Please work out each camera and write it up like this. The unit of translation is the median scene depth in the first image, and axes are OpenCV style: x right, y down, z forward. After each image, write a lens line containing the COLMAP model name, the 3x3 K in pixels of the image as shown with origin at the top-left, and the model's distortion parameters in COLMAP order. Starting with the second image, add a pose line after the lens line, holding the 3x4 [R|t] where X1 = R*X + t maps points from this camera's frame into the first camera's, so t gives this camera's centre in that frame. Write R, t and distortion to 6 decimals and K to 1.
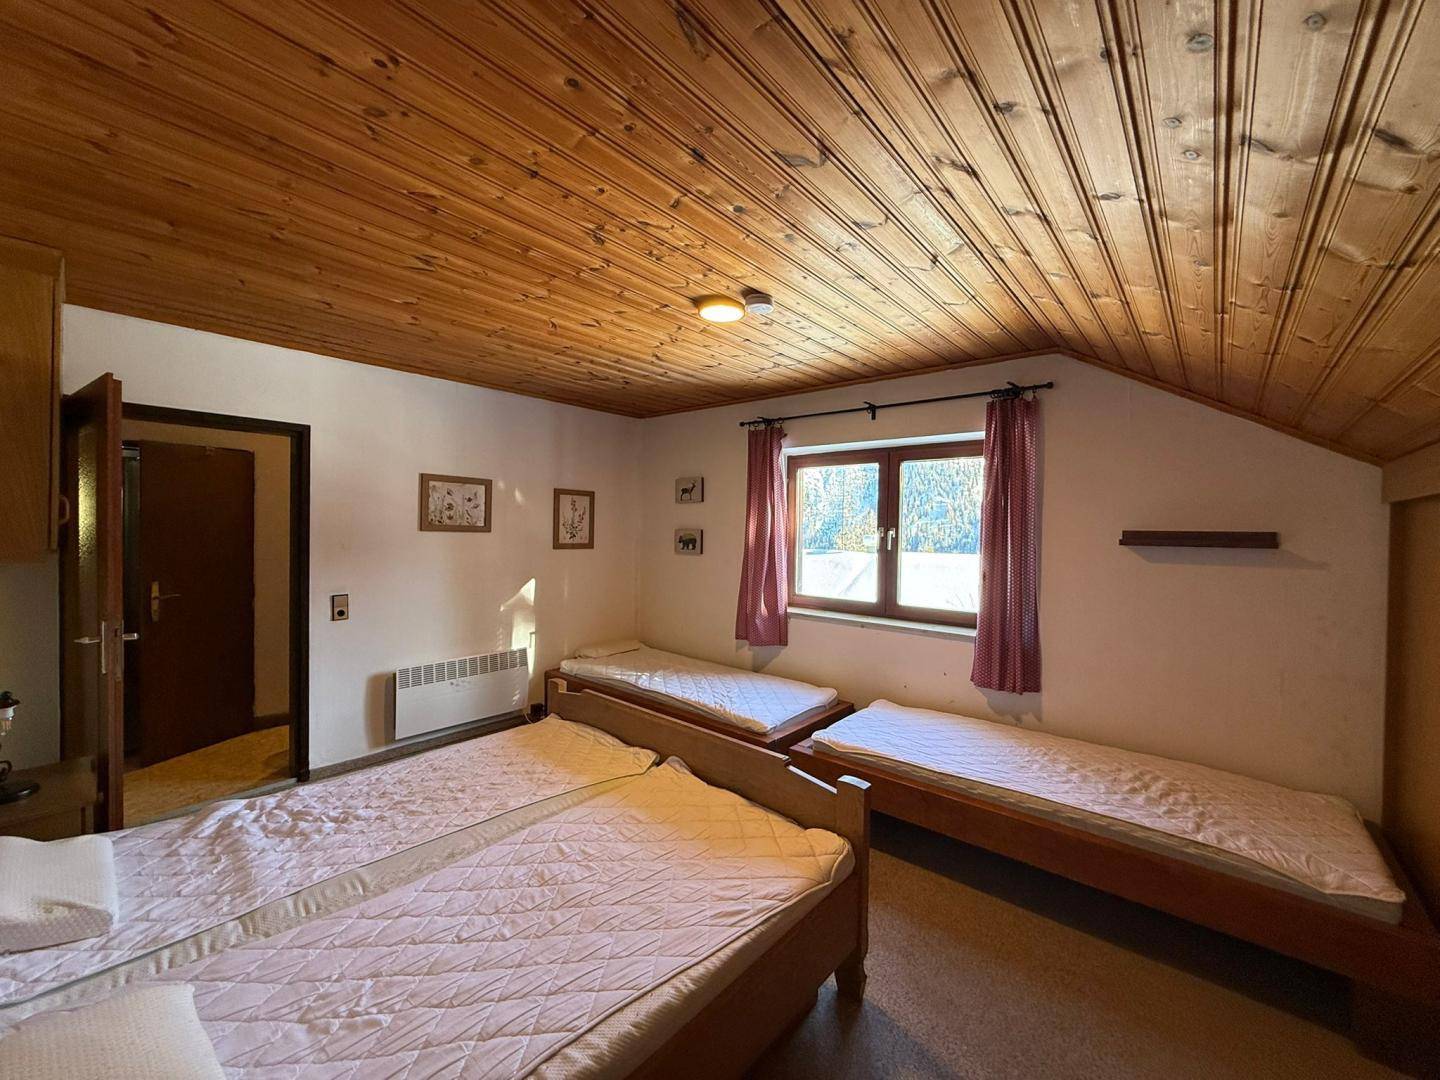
lens RADIAL K [[579.0, 0, 717.5], [0, 579.0, 537.0], [0, 0, 1]] dist [0.002842, 0.000019]
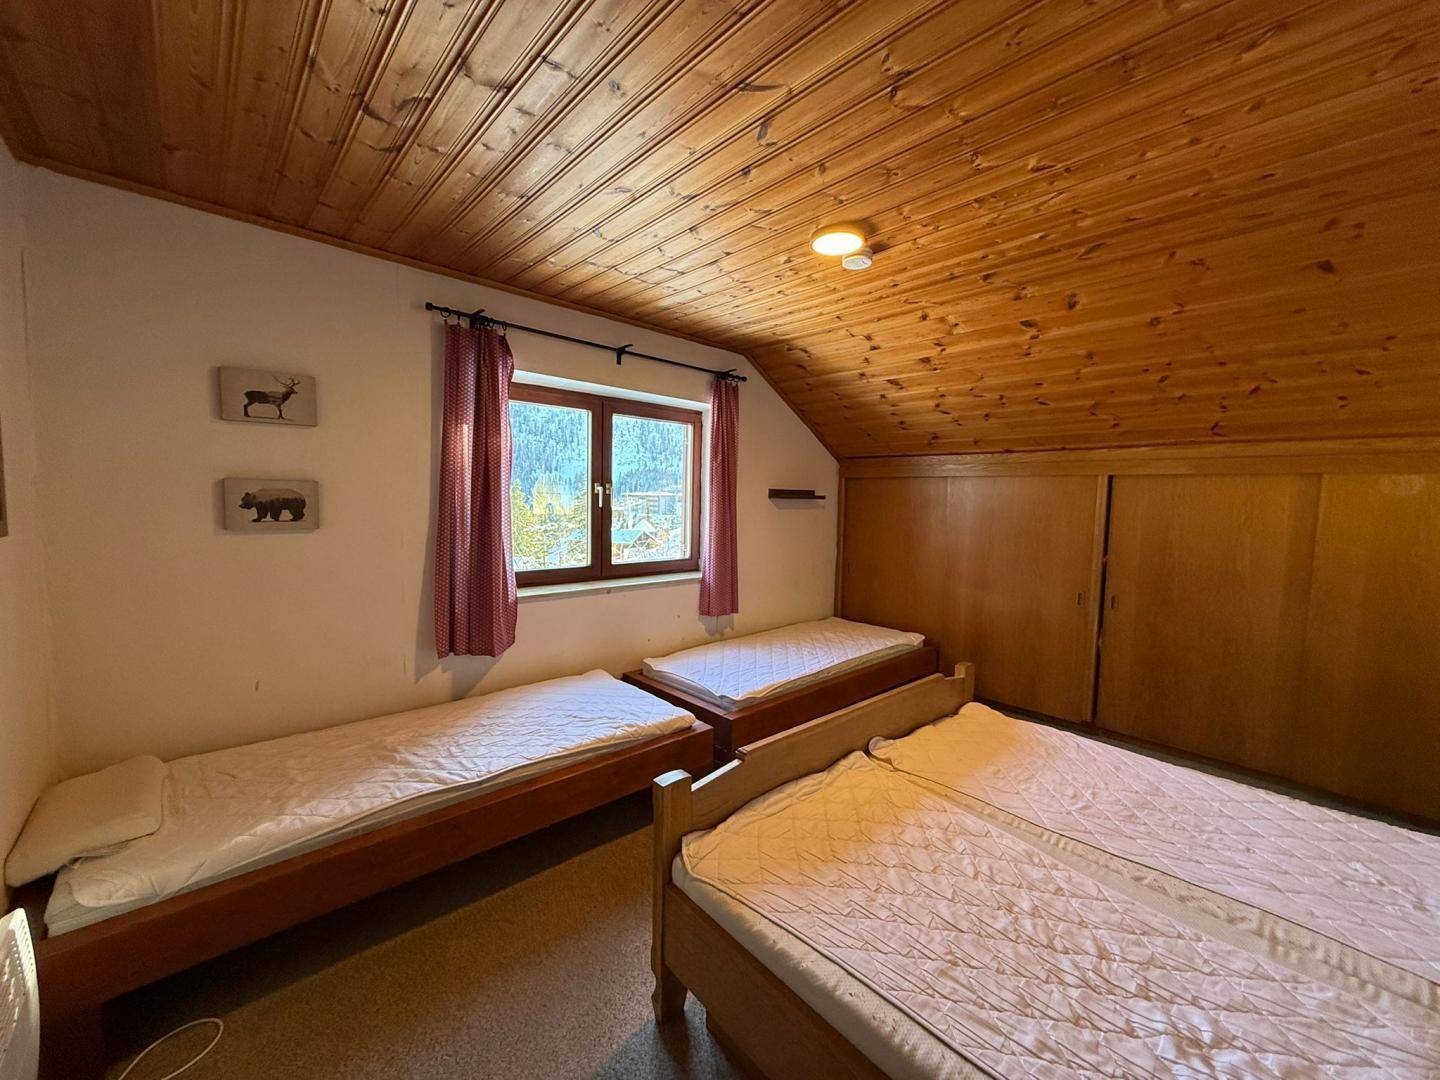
lens RADIAL K [[579.0, 0, 720.0], [0, 579.0, 534.1], [0, 0, 1]] dist [0.002842, 0.000019]
pose [[0.099447, -0.081721, 0.991681, -0.636903], [-0.005982, 0.996555, 0.082722, -0.013055], [-0.995025, -0.014159, 0.098616, 0.747221]]
